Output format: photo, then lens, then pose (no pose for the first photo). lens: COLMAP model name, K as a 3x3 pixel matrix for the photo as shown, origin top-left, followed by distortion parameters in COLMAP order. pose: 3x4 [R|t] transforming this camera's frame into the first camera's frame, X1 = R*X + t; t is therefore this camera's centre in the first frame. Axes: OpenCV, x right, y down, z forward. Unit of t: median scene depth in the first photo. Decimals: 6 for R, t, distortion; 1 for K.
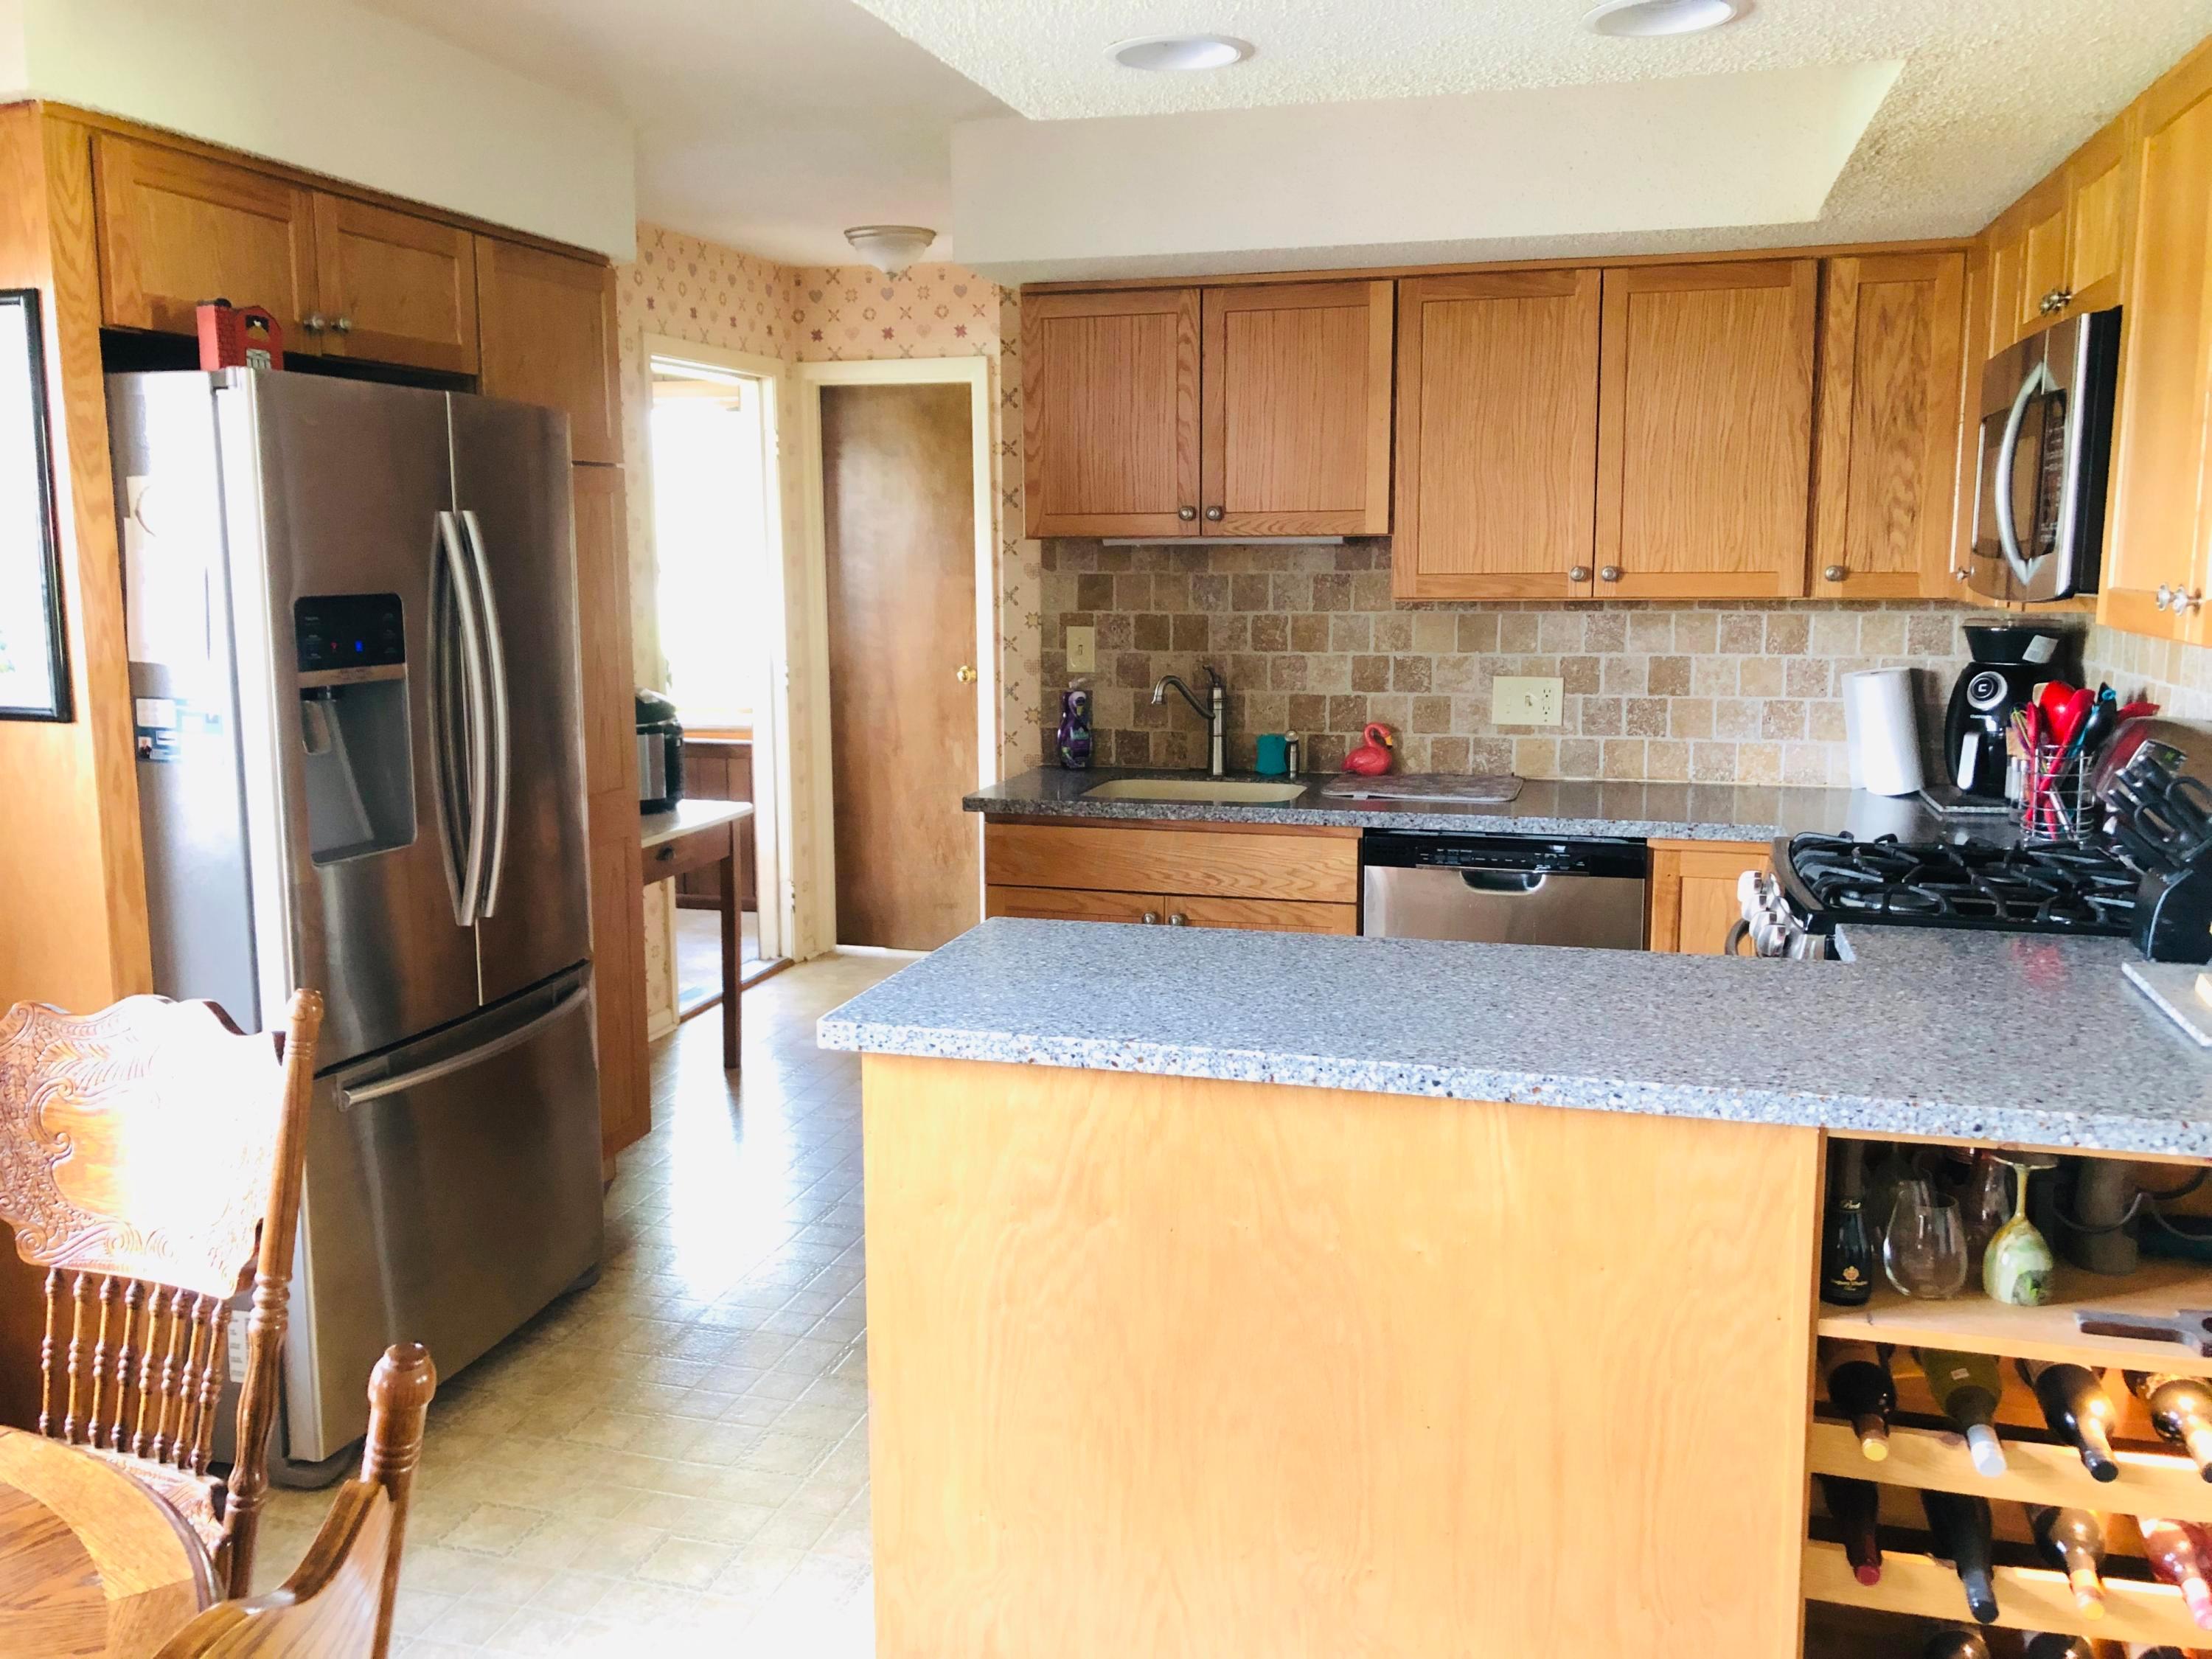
lens RADIAL K [[1821.6, 0, 1103.0], [0, 1821.6, 819.2], [0, 0, 1]] dist [0.031689, -0.015713]
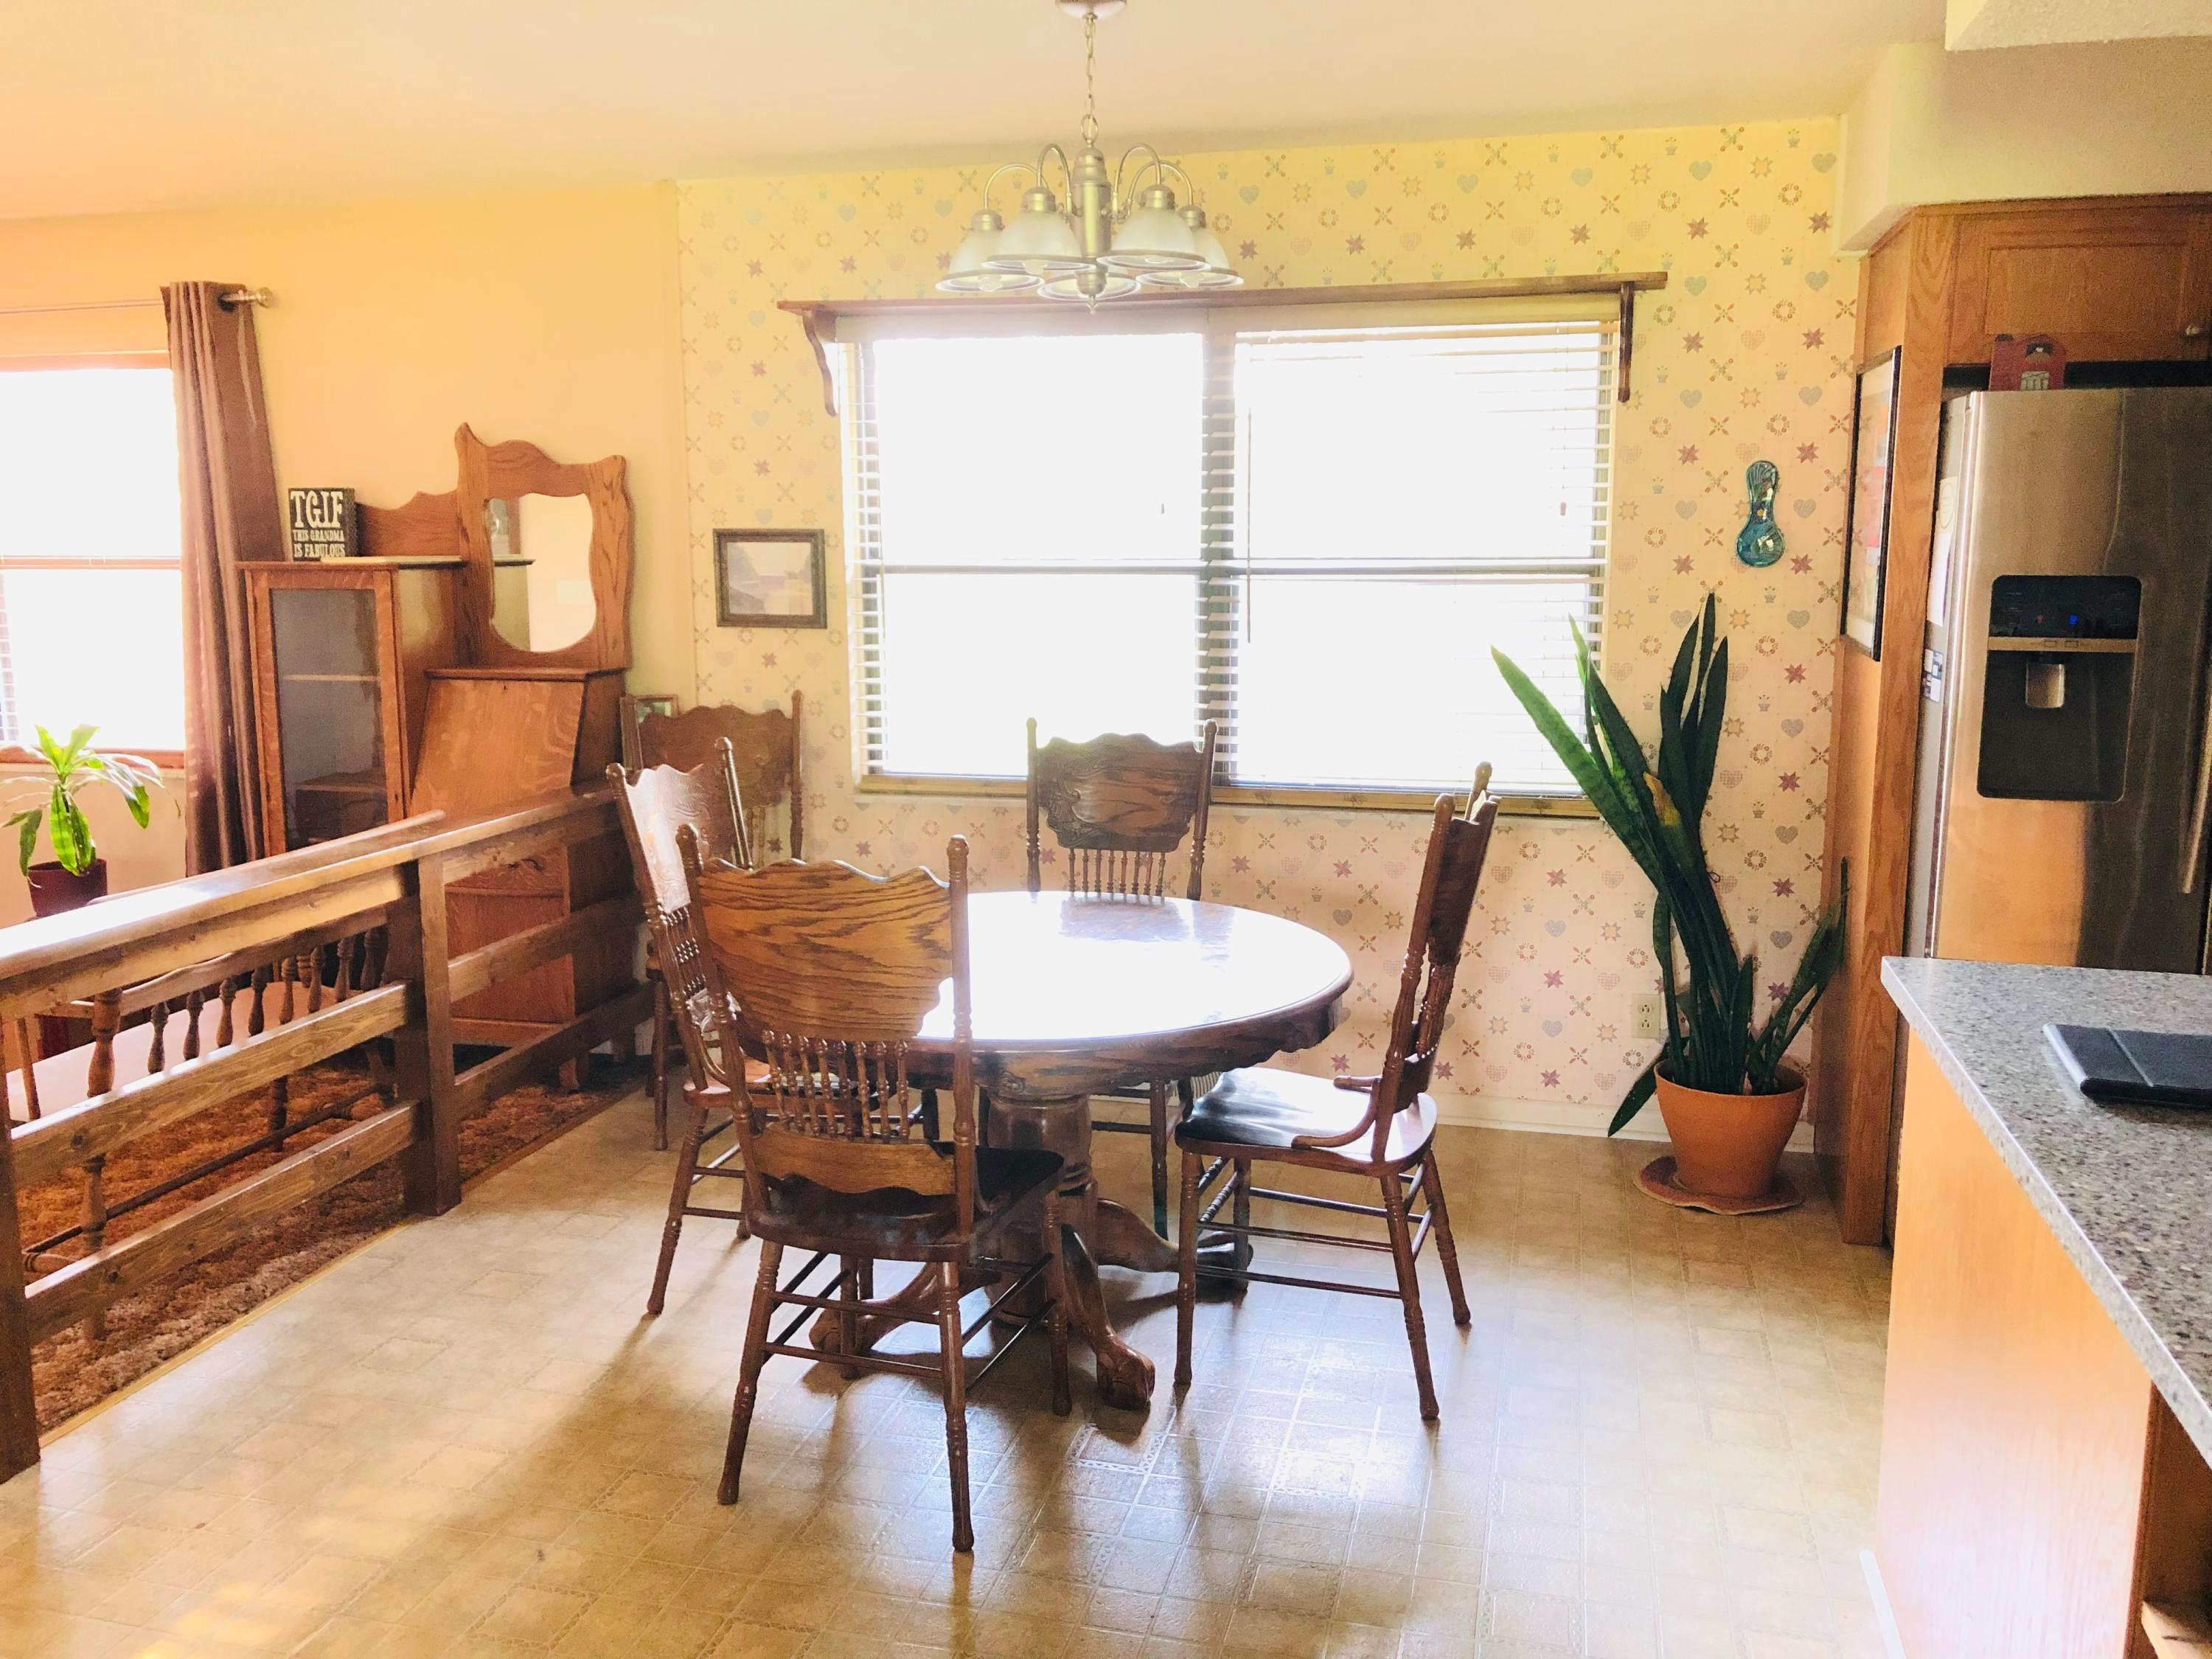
lens RADIAL K [[1821.6, 0, 1103.0], [0, 1821.6, 819.2], [0, 0, 1]] dist [0.031689, -0.015713]
pose [[0.029505, 0.165787, -0.985720, 0.504308], [-0.150780, 0.975603, 0.159572, -0.043533], [0.988127, 0.143919, 0.053782, 0.237426]]
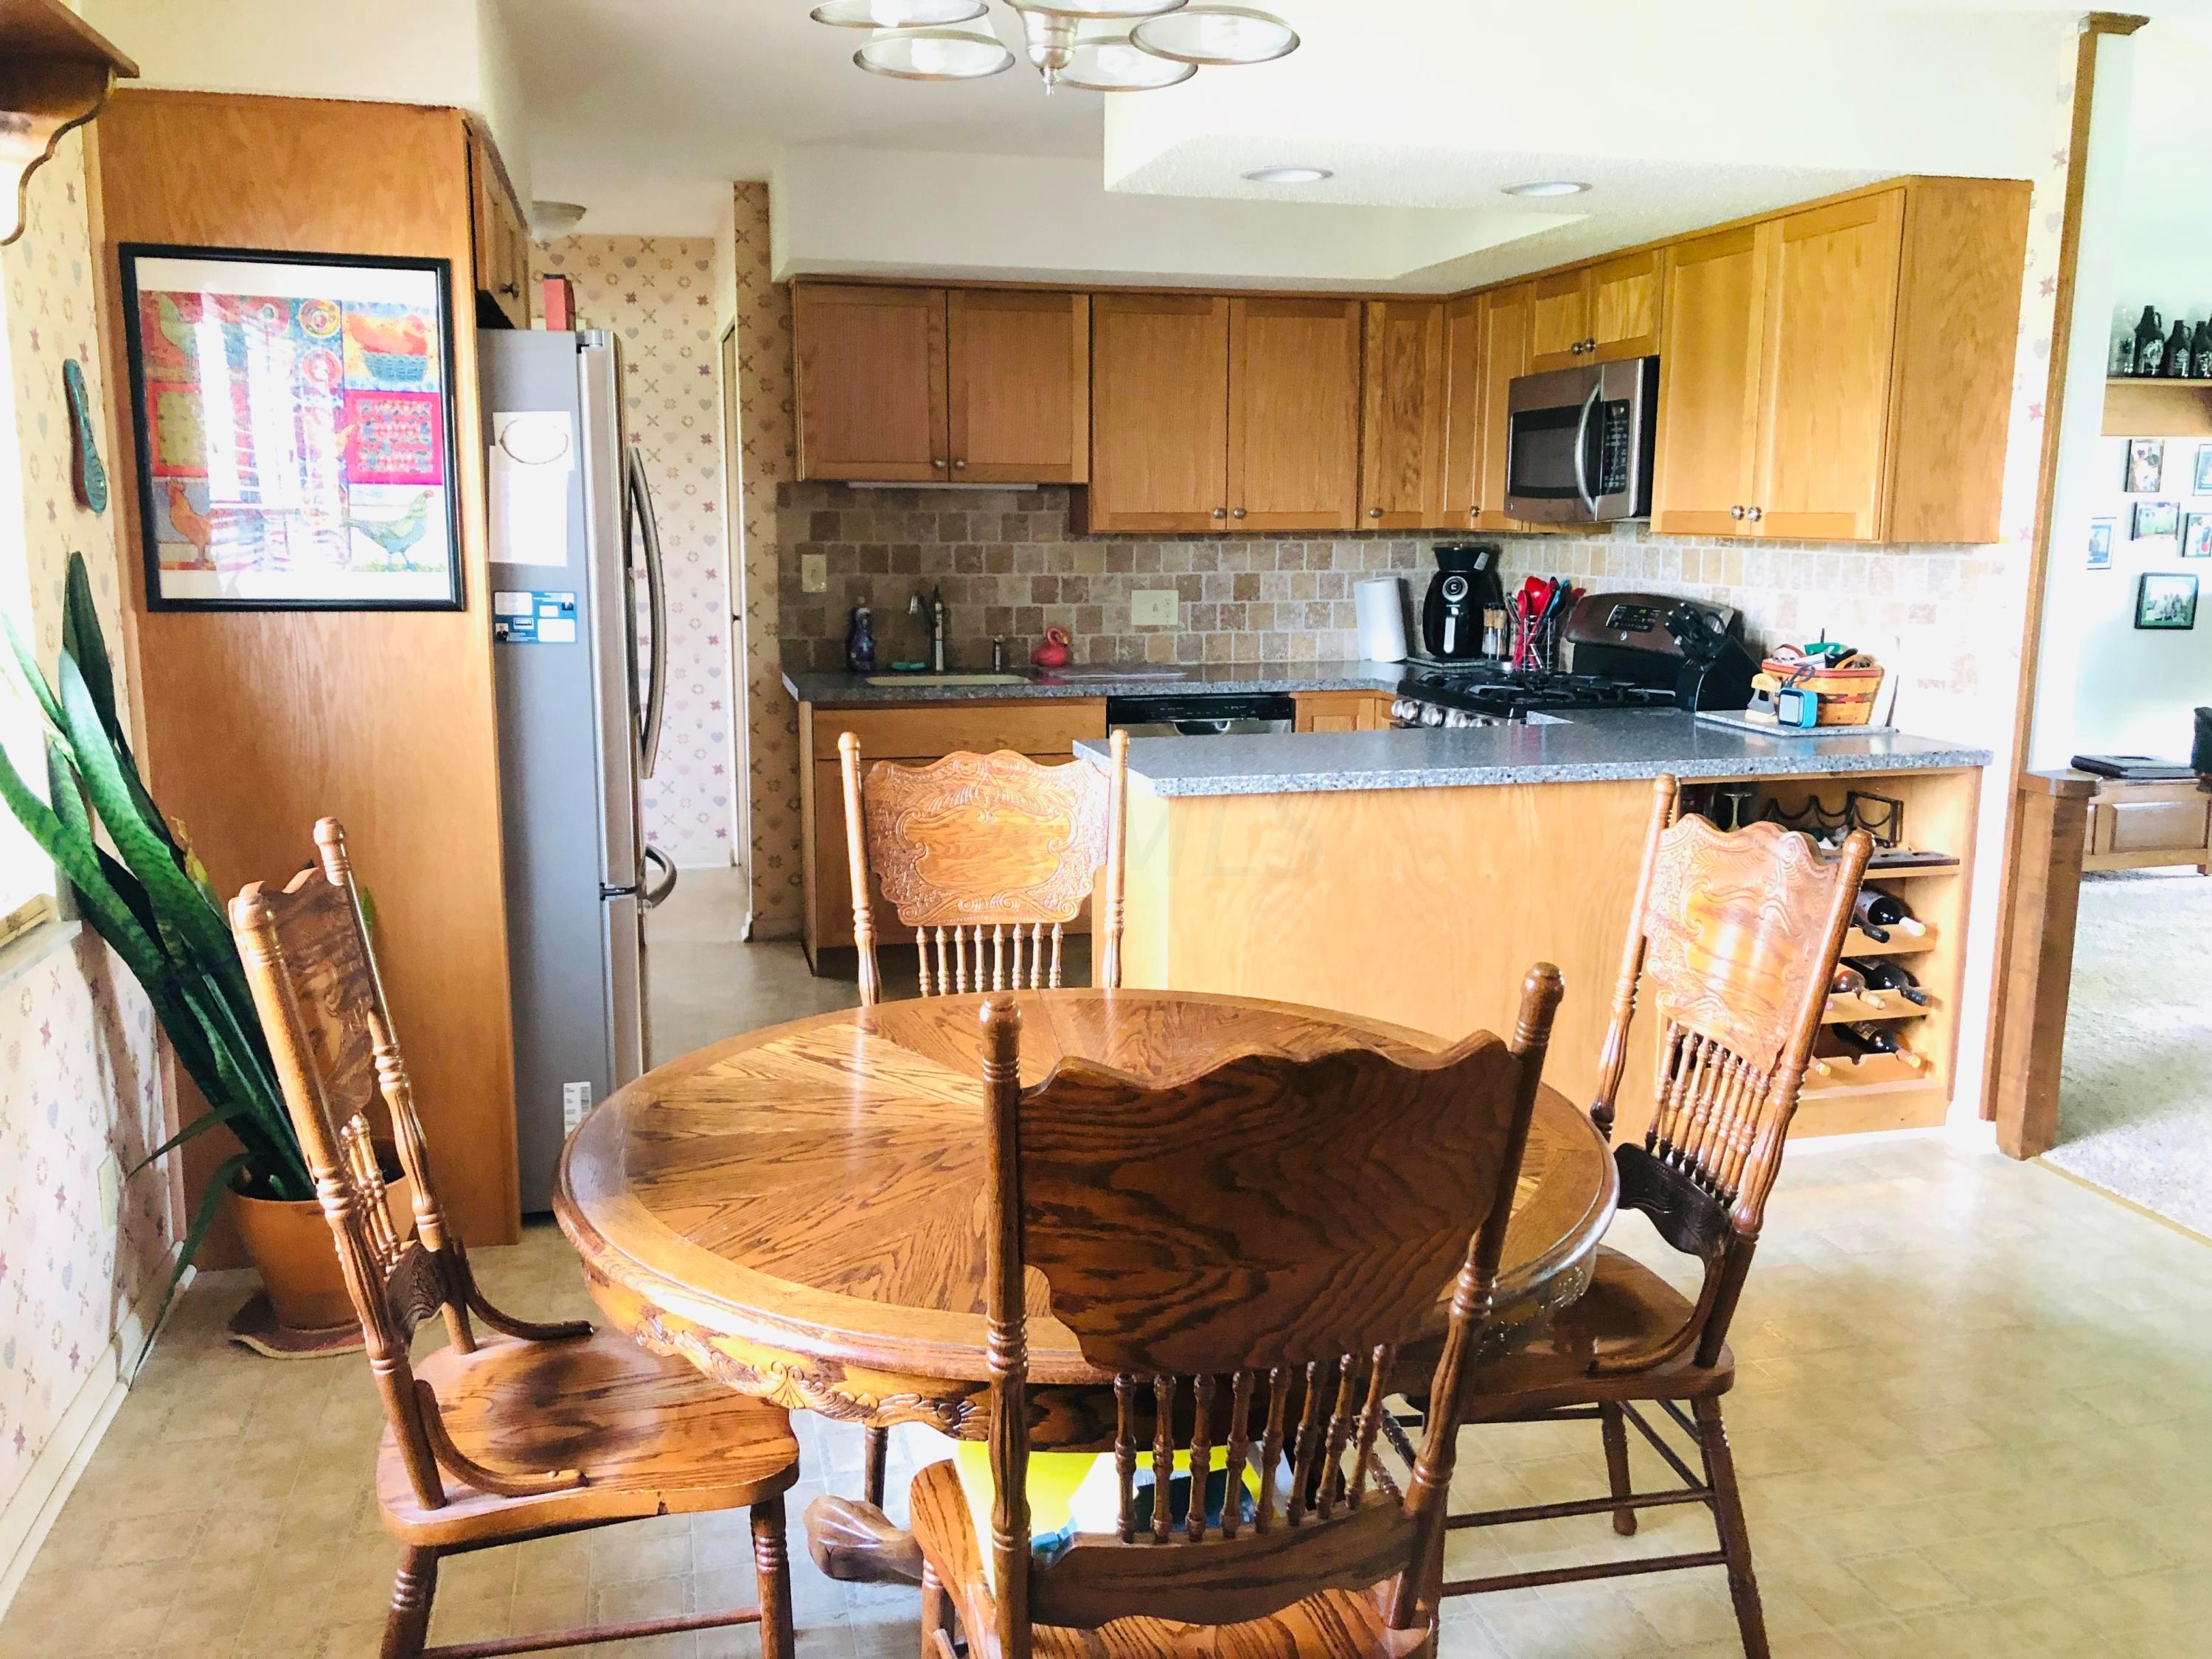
lens RADIAL K [[1792.4, 0, 1106.0], [0, 1792.4, 829.5], [0, 0, 1]] dist [0.126932, -0.295655]
pose [[0.868213, -0.079268, 0.489820, -0.511249], [0.067230, 0.996847, 0.042154, 0.046107], [-0.491617, -0.003668, 0.870804, -0.177356]]
